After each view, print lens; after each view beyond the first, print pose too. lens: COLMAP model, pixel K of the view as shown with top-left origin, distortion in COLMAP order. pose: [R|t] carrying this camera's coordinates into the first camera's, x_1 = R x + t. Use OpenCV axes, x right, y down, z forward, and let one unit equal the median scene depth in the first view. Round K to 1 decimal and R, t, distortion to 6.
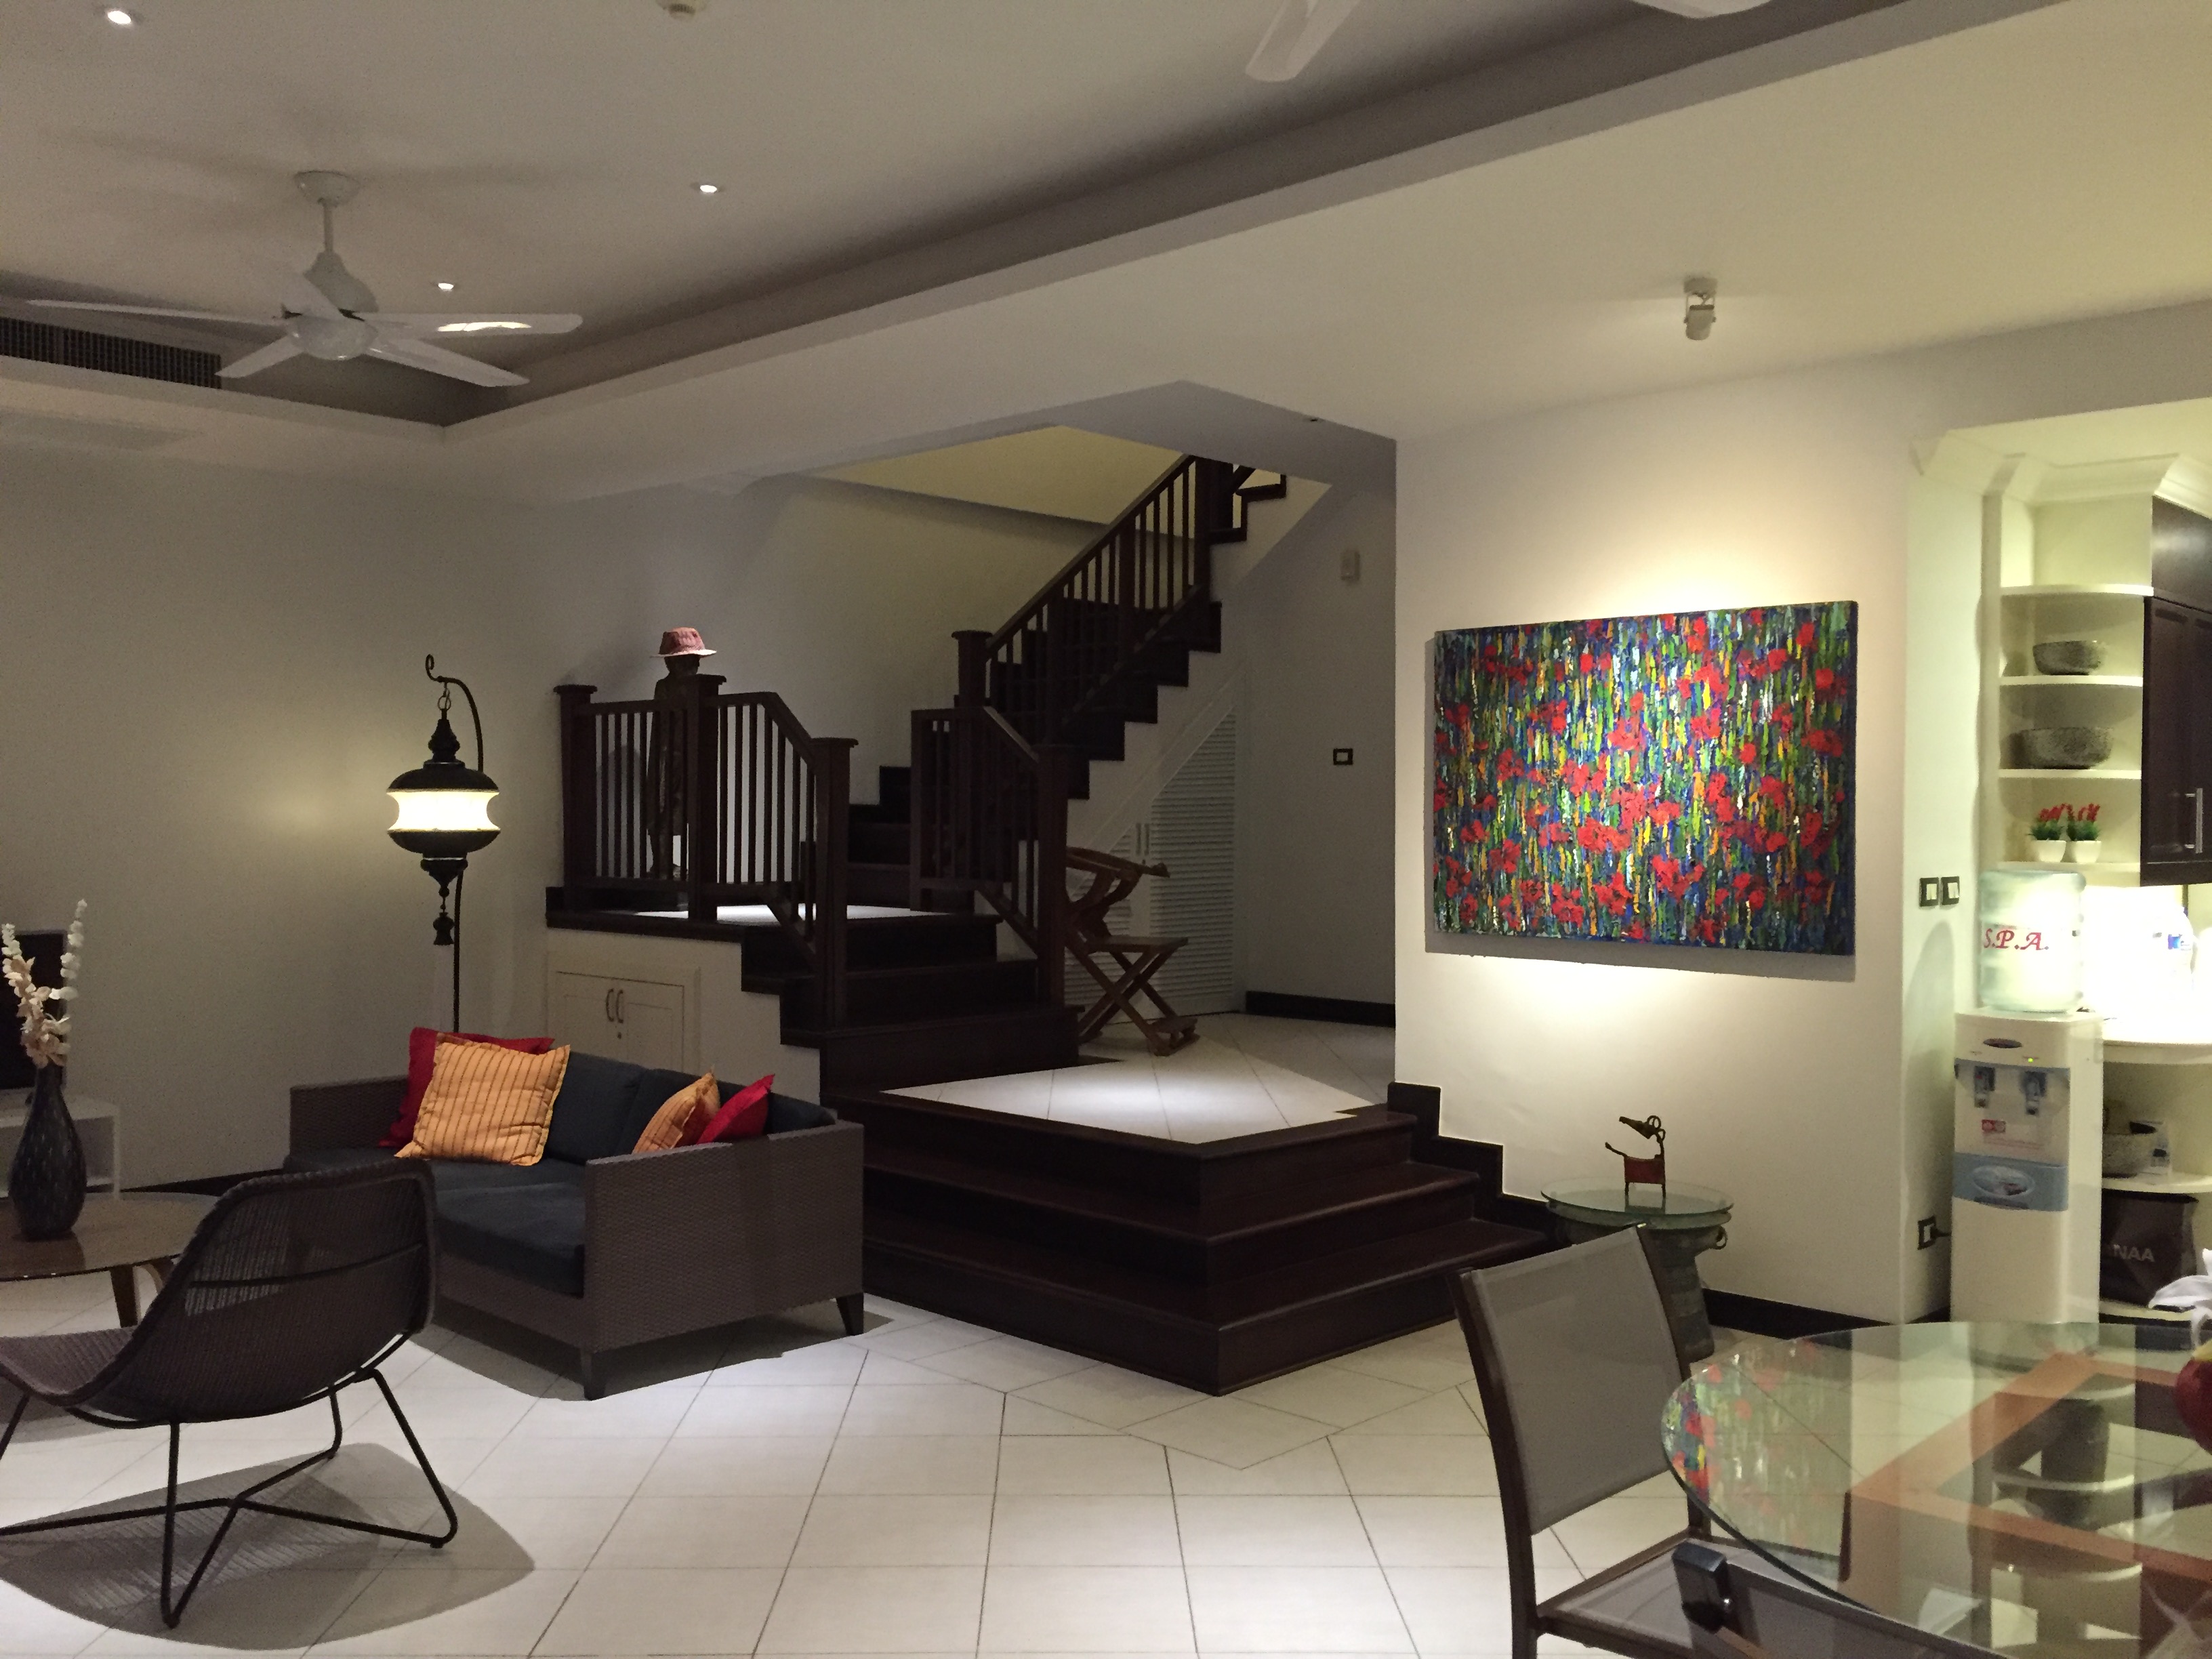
lens RADIAL K [[1880.8, 0, 1115.2], [0, 1880.8, 827.6], [0, 0, 1]] dist [0.061373, -0.053916]
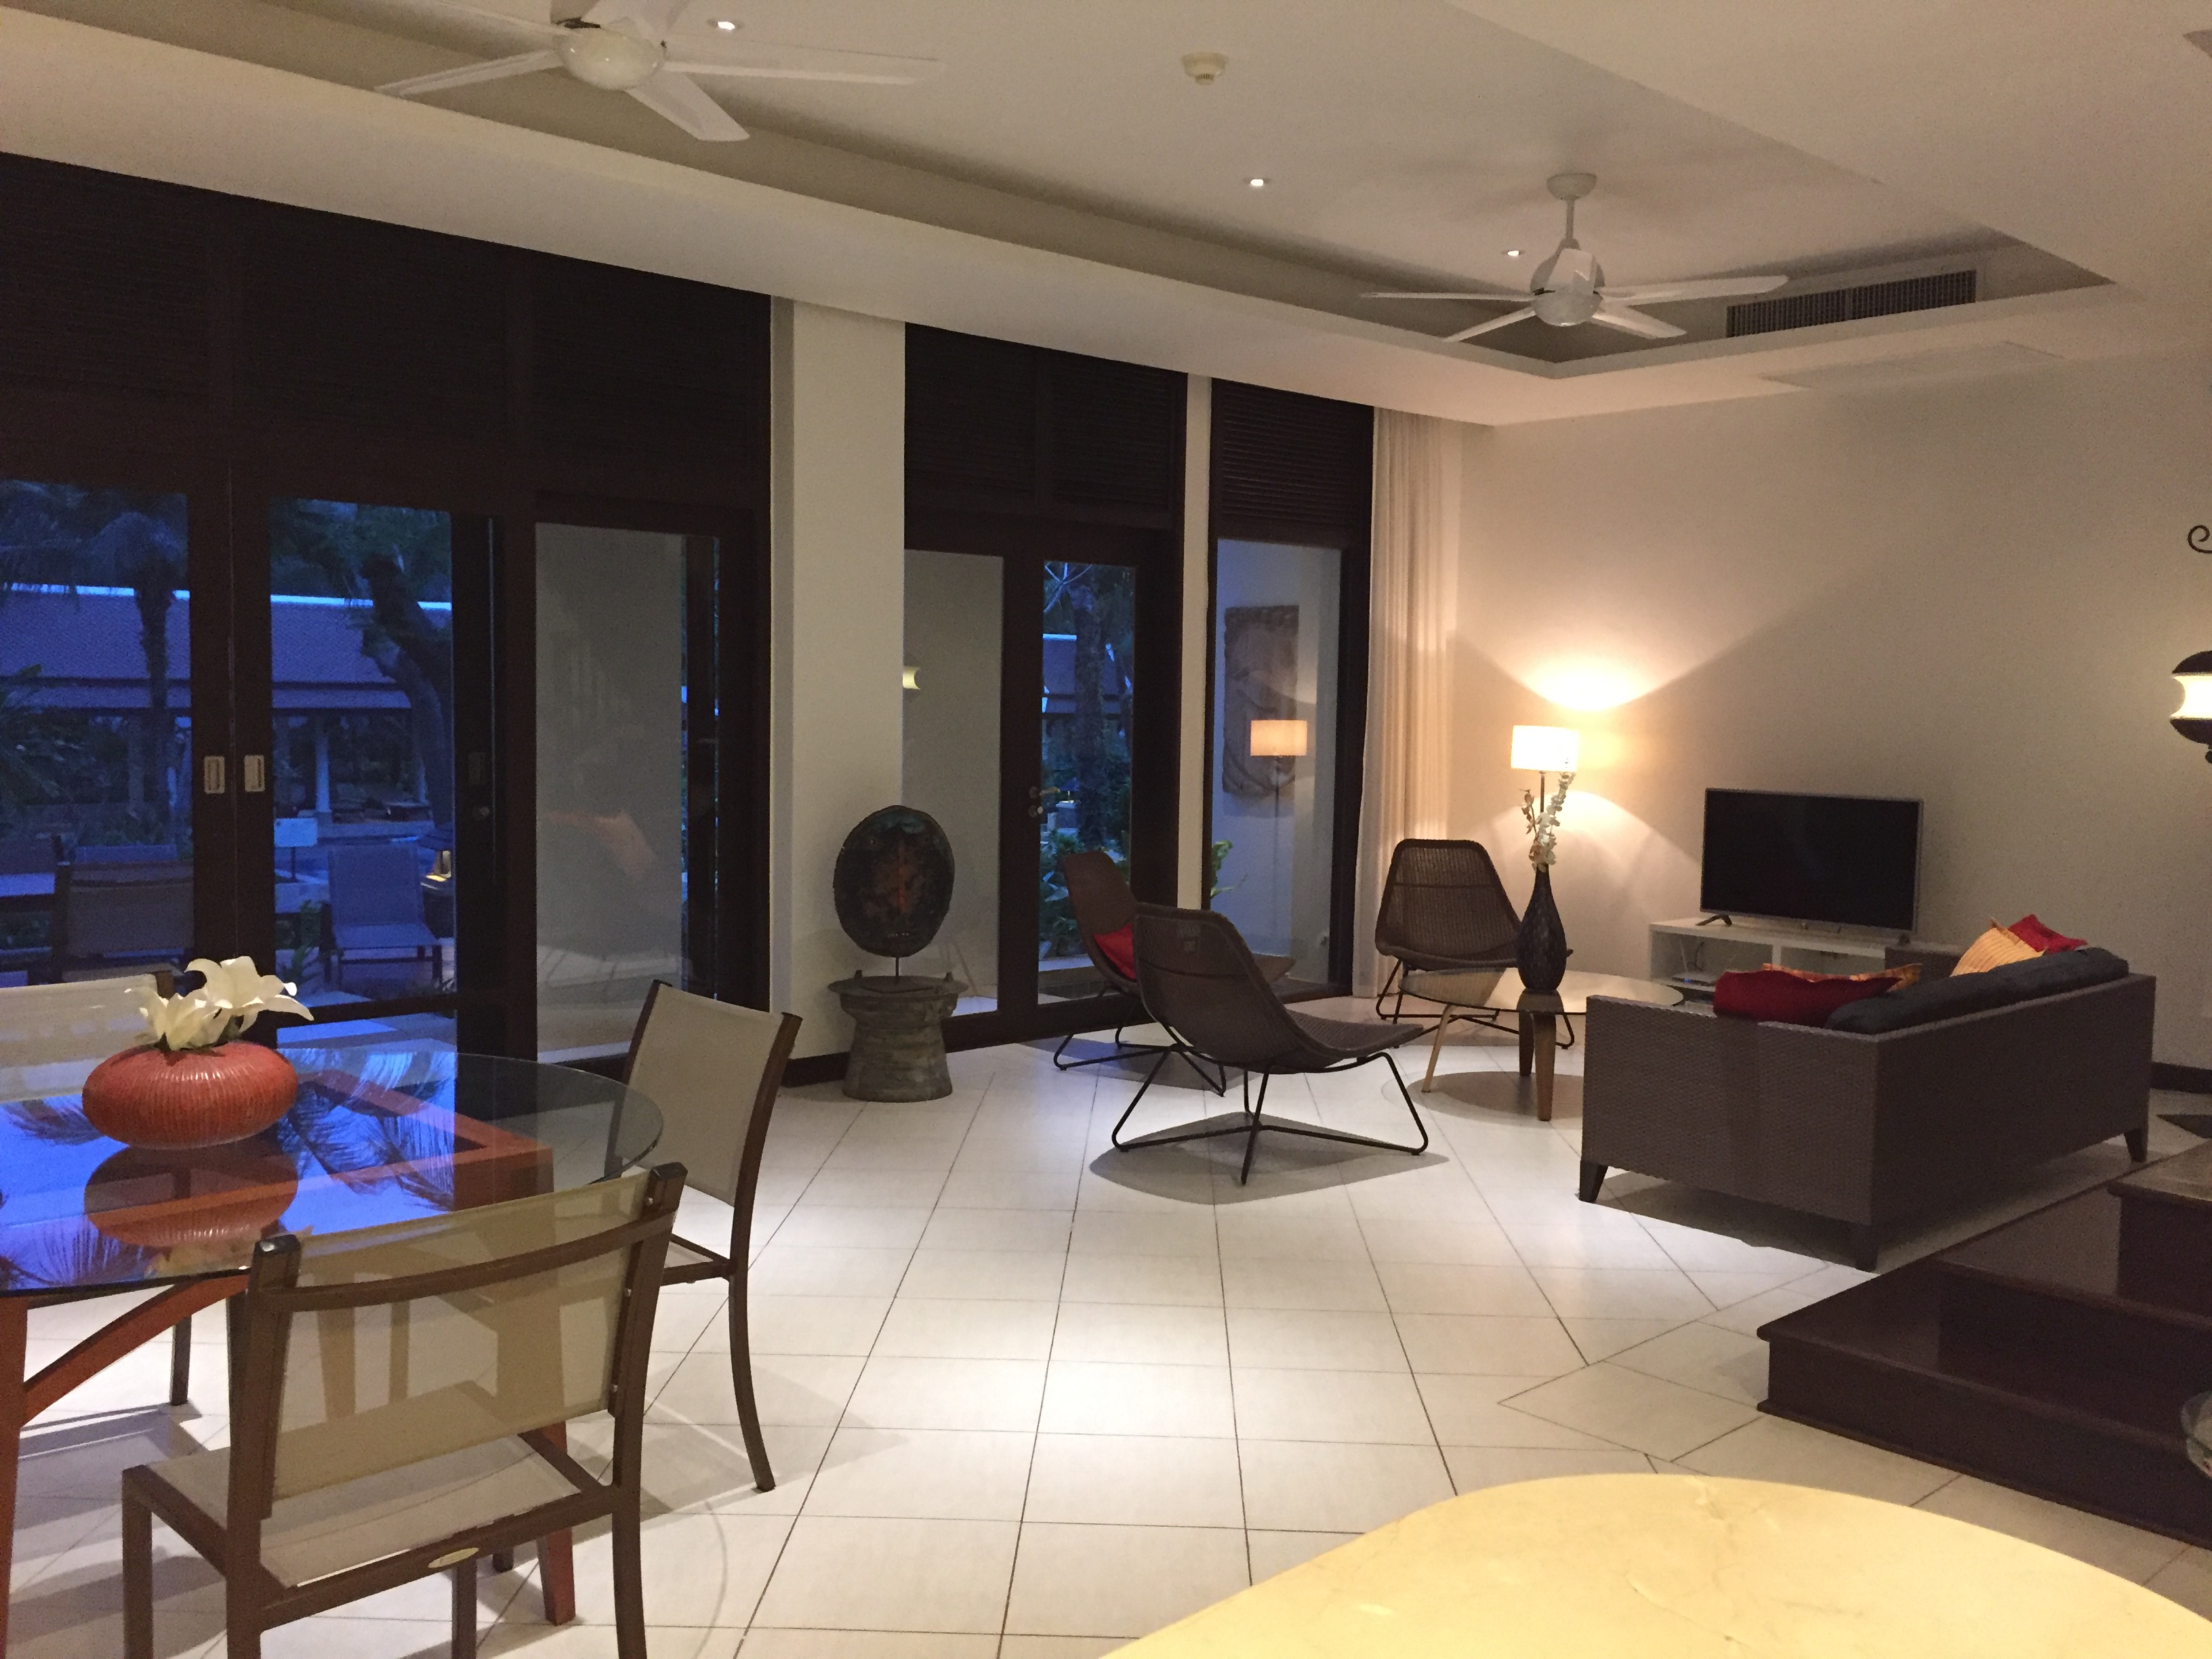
lens RADIAL K [[1927.6, 0, 1105.9], [0, 1927.6, 837.4], [0, 0, 1]] dist [0.085921, -0.002923]
pose [[-0.056343, 0.072655, -0.995764, 0.787225], [-0.022703, 0.996998, 0.074030, -0.000085], [0.998153, 0.026778, -0.054524, 0.673151]]
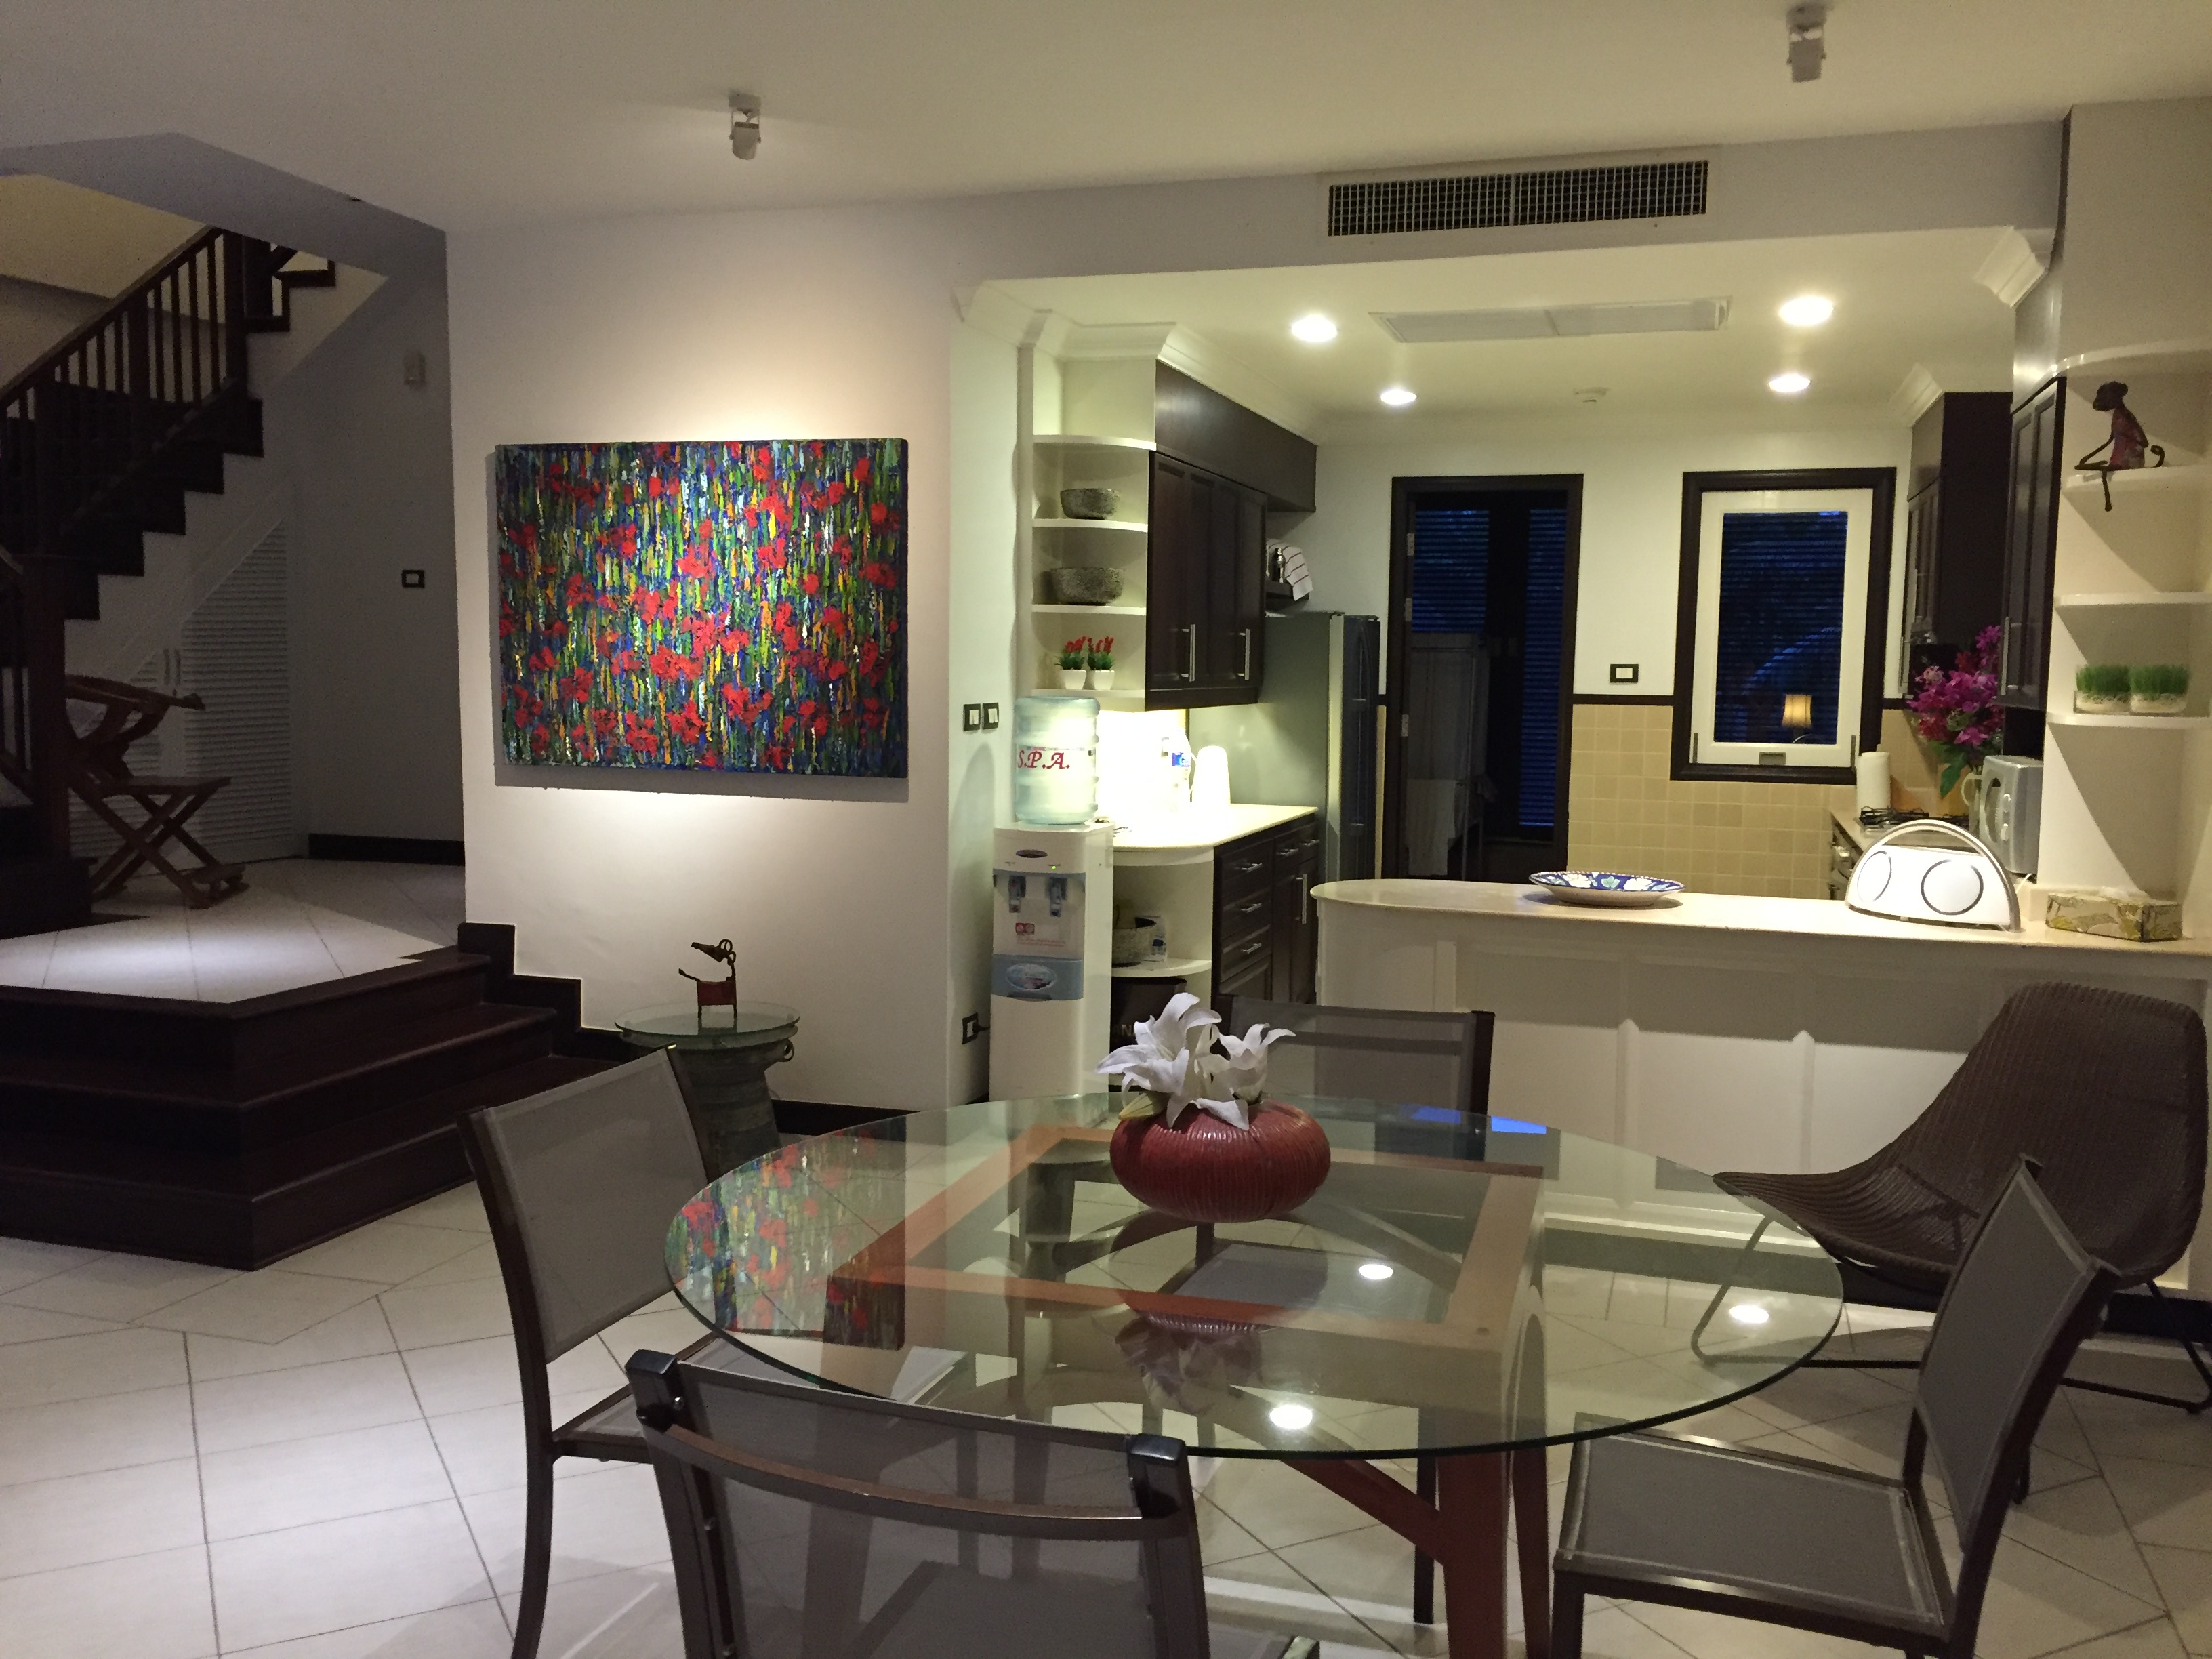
lens RADIAL K [[1880.8, 0, 1115.2], [0, 1880.8, 827.6], [0, 0, 1]] dist [0.061373, -0.053916]
pose [[0.897952, -0.034556, 0.438734, 0.028432], [-0.004289, 0.996178, 0.087241, 0.002542], [-0.440072, -0.080220, 0.894372, 0.001969]]
